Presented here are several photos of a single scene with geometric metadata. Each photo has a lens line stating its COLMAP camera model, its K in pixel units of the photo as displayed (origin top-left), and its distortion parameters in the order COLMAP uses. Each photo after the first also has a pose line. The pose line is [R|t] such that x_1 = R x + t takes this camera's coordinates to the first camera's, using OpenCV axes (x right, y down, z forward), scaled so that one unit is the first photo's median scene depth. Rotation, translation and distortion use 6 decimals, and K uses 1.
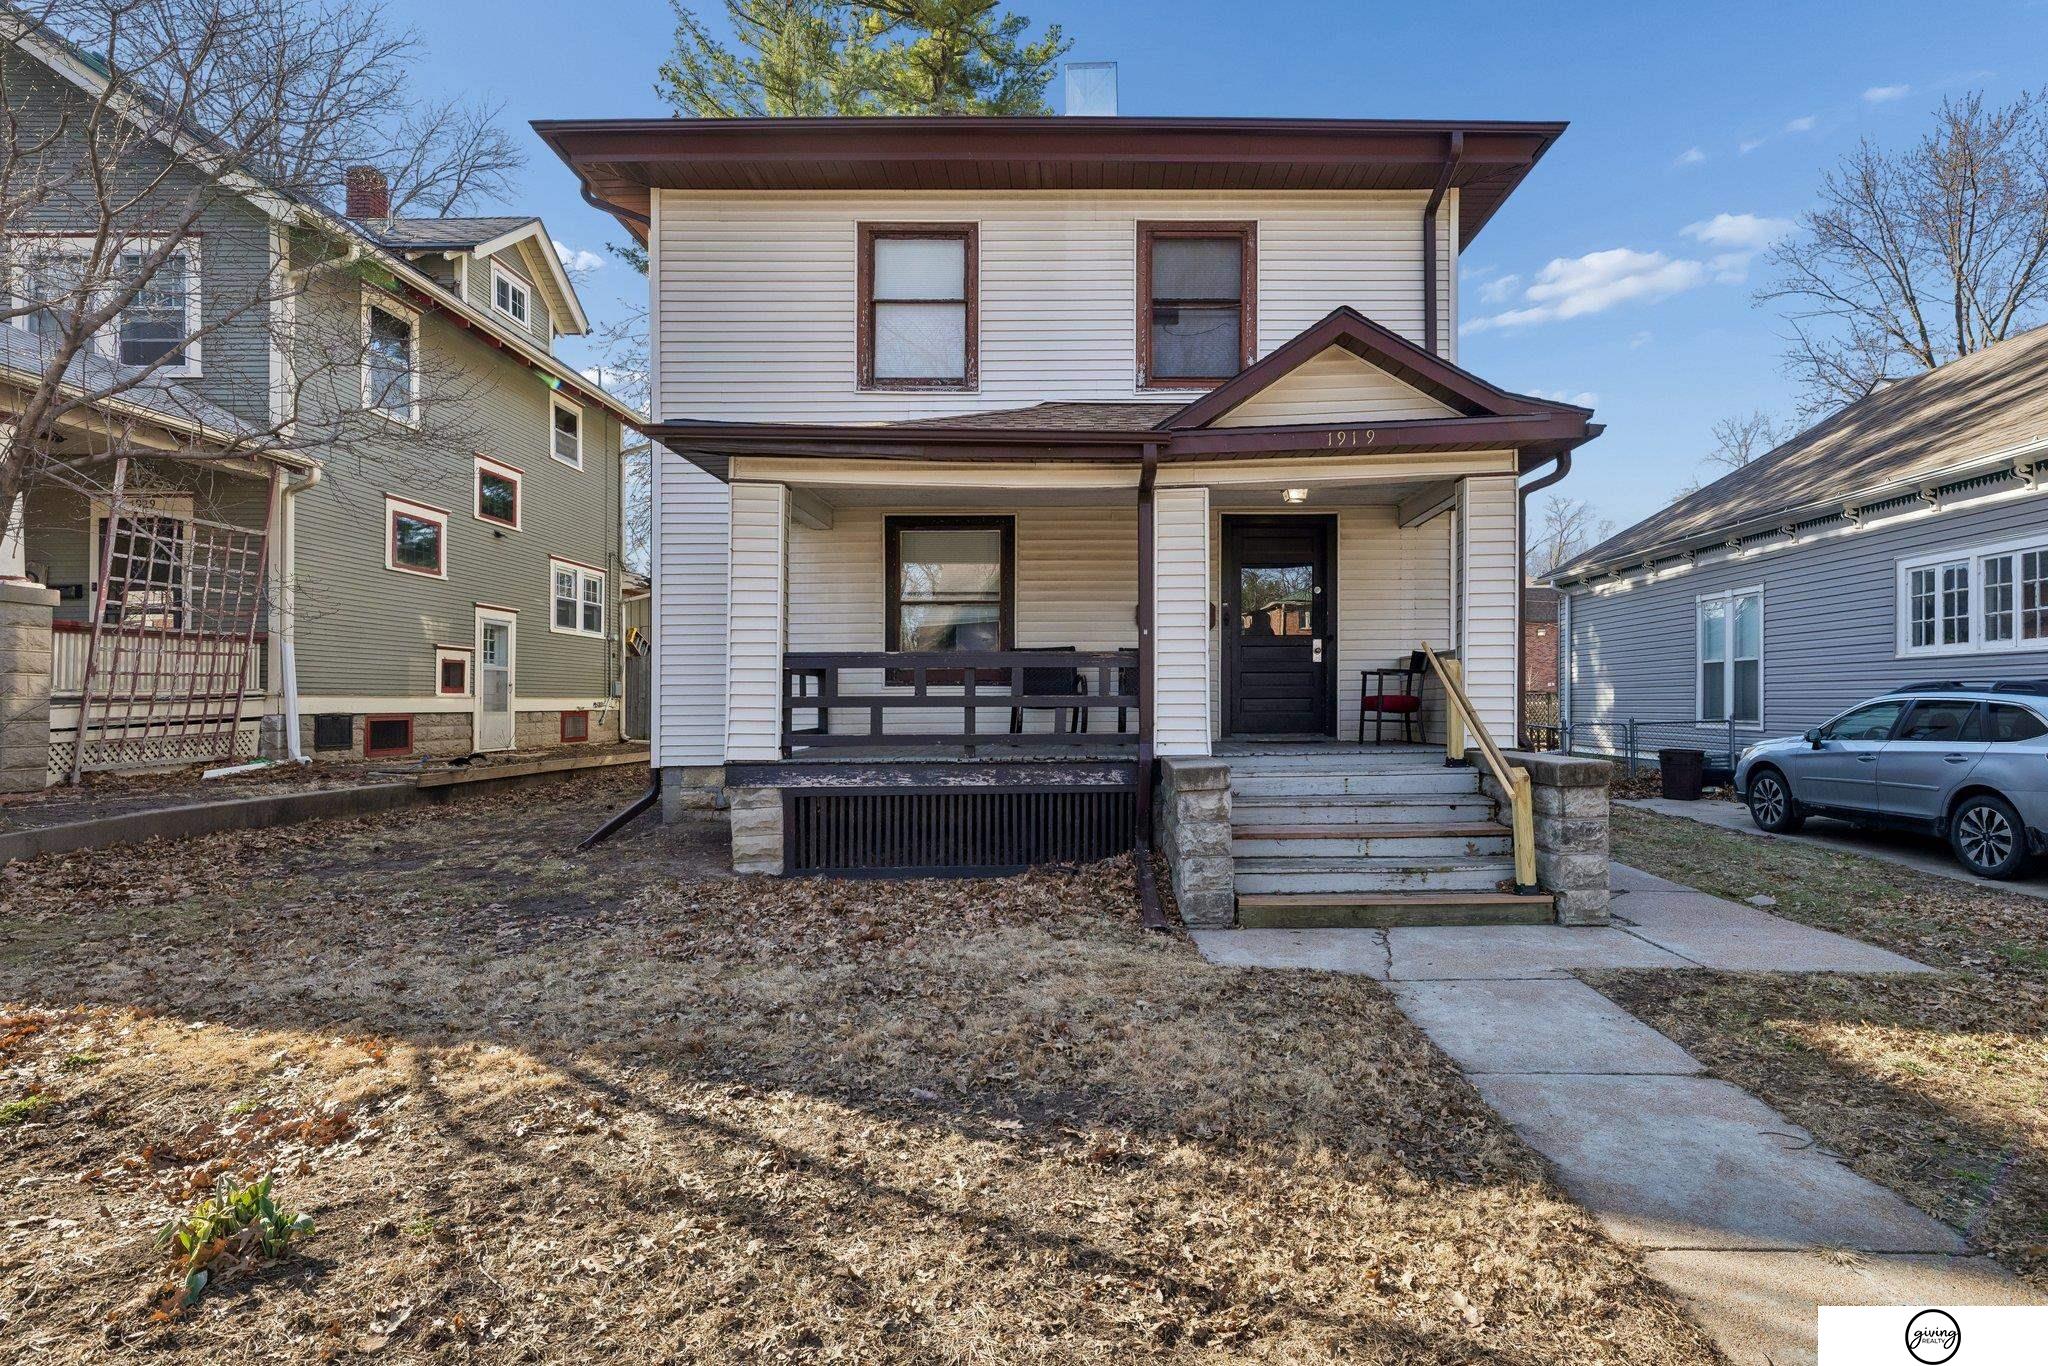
lens RADIAL K [[1028.9, 0, 1103.6], [0, 1028.9, 712.8], [0, 0, 1]] dist [0.006505, 0.001048]
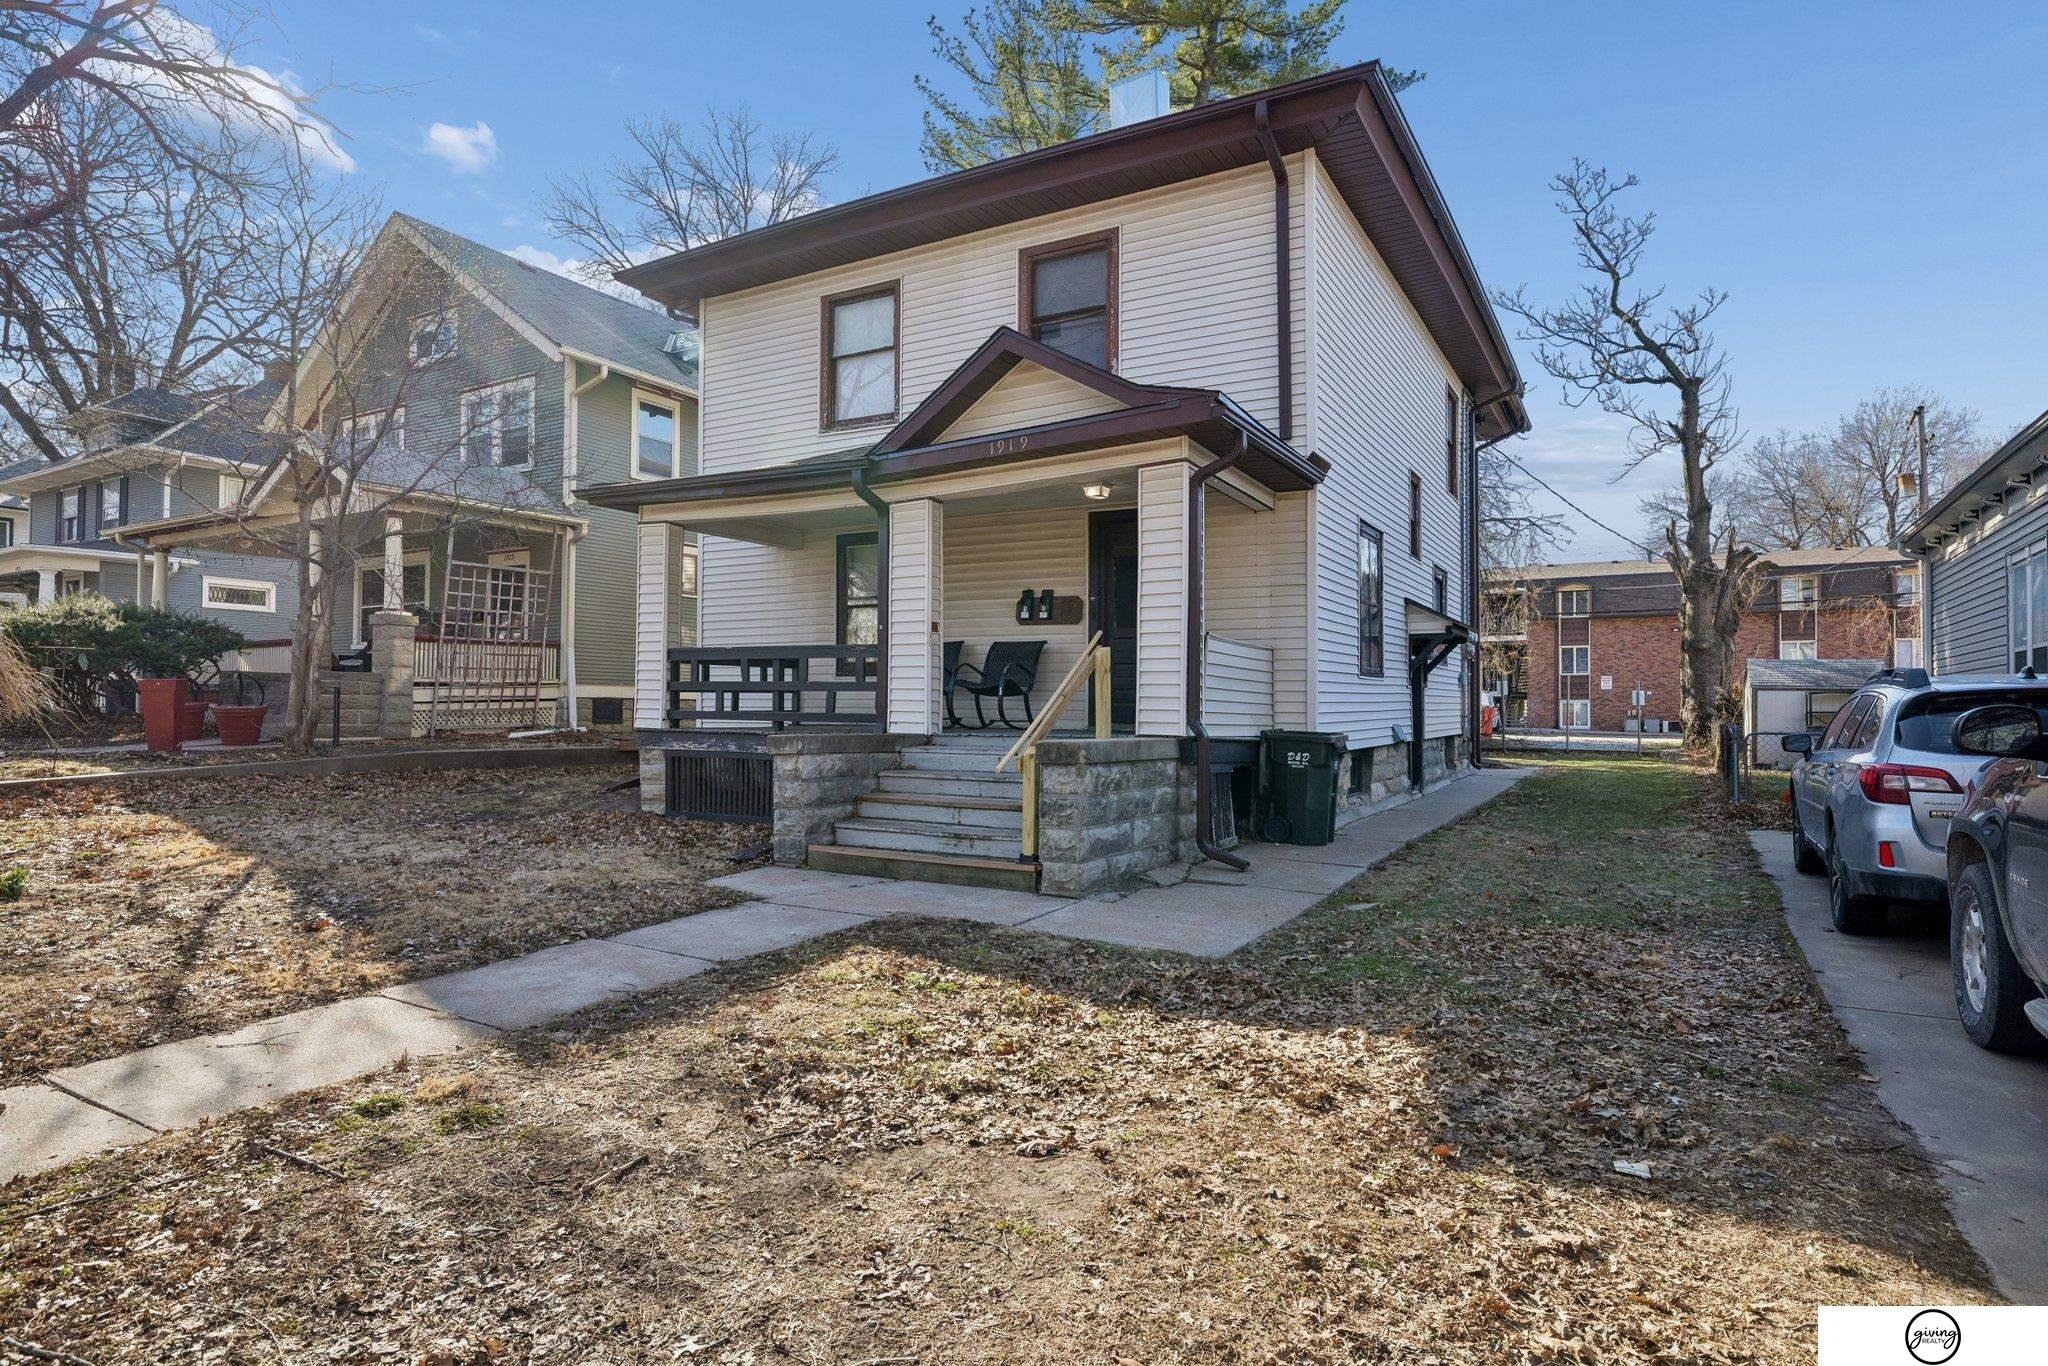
lens RADIAL K [[1101.1, 0, 1008.2], [0, 1101.1, 713.3], [0, 0, 1]] dist [0.001303, -0.000173]
pose [[0.854801, 0.018489, -0.518626, 0.635049], [-0.021030, 0.999778, 0.000981, 0.011804], [0.518529, 0.010068, 0.855000, 0.003131]]
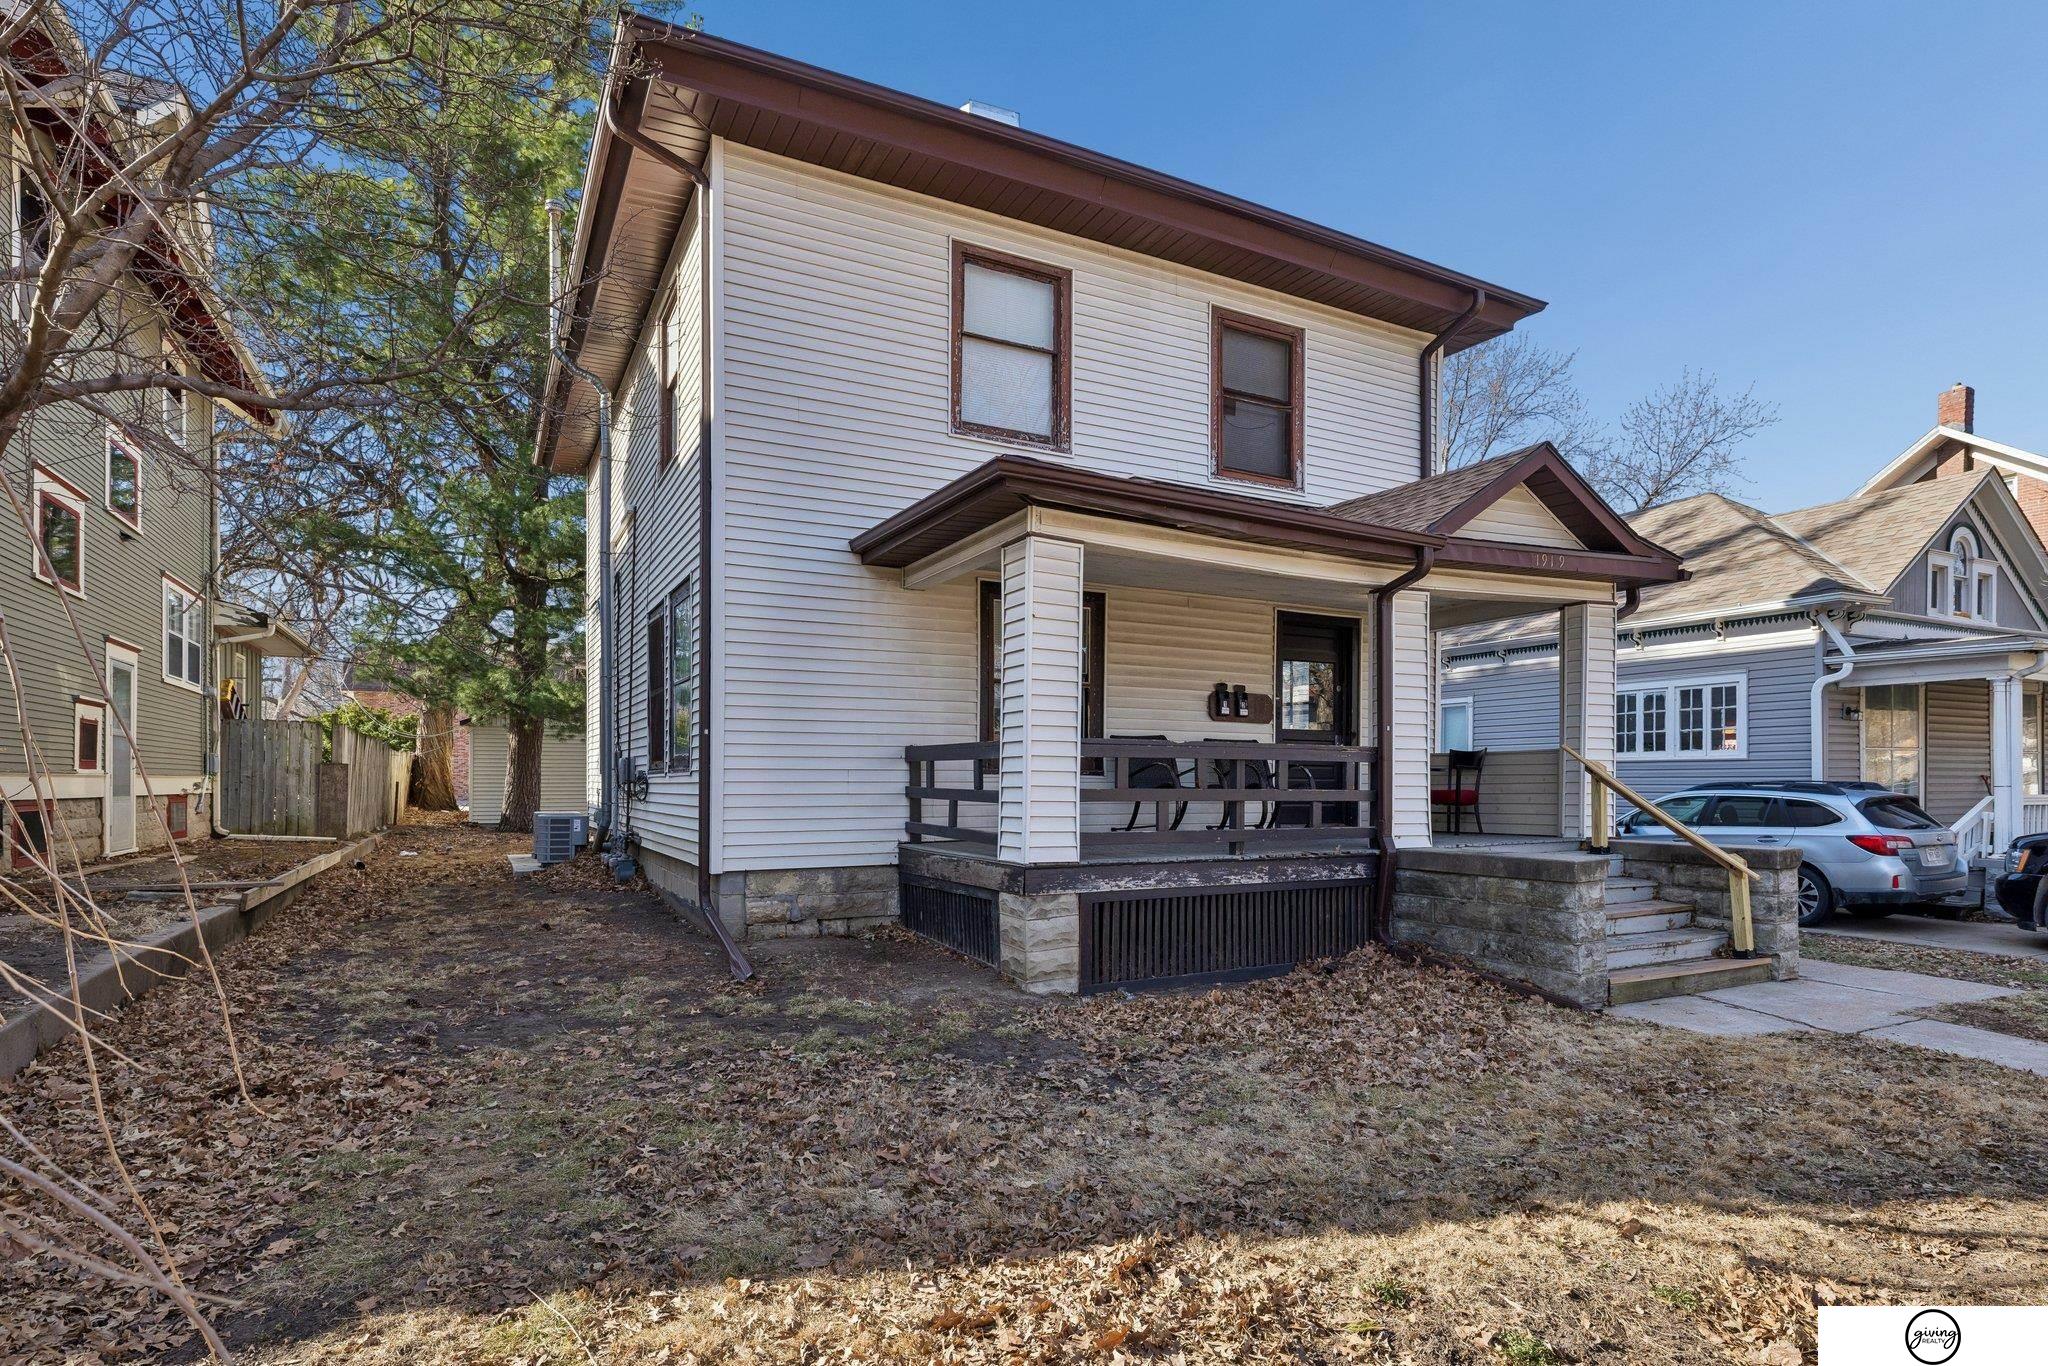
lens RADIAL K [[1067.4, 0, 1013.8], [0, 1067.4, 805.9], [0, 0, 1]] dist [-0.004056, -0.000106]
pose [[0.894295, 0.000111, 0.447478, -0.598743], [-0.005104, 0.999937, 0.009952, -0.007765], [-0.447449, -0.011184, 0.894239, 0.169163]]
